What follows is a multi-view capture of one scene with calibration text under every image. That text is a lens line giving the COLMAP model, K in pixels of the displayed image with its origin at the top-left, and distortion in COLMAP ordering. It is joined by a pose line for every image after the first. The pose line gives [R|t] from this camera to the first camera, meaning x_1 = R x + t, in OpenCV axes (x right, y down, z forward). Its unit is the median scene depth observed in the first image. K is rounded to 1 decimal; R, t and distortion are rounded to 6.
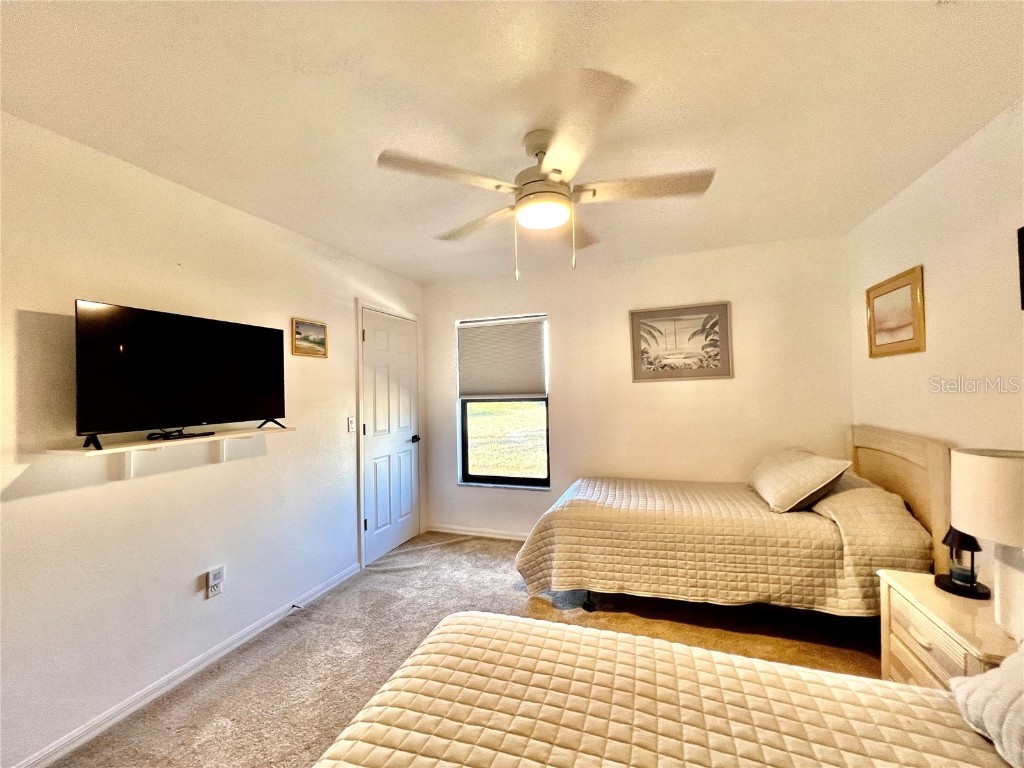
lens RADIAL K [[407.9, 0, 512.0], [0, 407.9, 384.0], [0, 0, 1]] dist [0.000102, -0.000011]
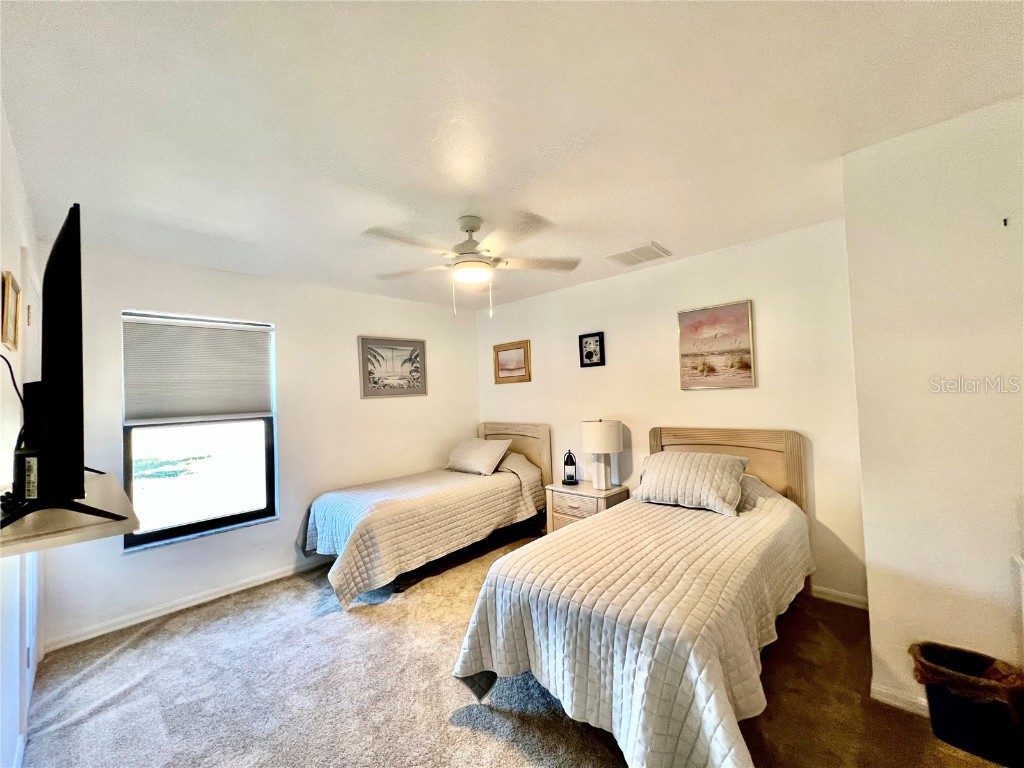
lens RADIAL K [[407.9, 0, 512.0], [0, 407.9, 384.0], [0, 0, 1]] dist [0.000102, -0.000011]
pose [[0.407137, 0.032128, 0.912802, -0.604019], [0.020029, 0.998827, -0.044090, 0.013718], [-0.913147, 0.036233, 0.406016, 0.167043]]
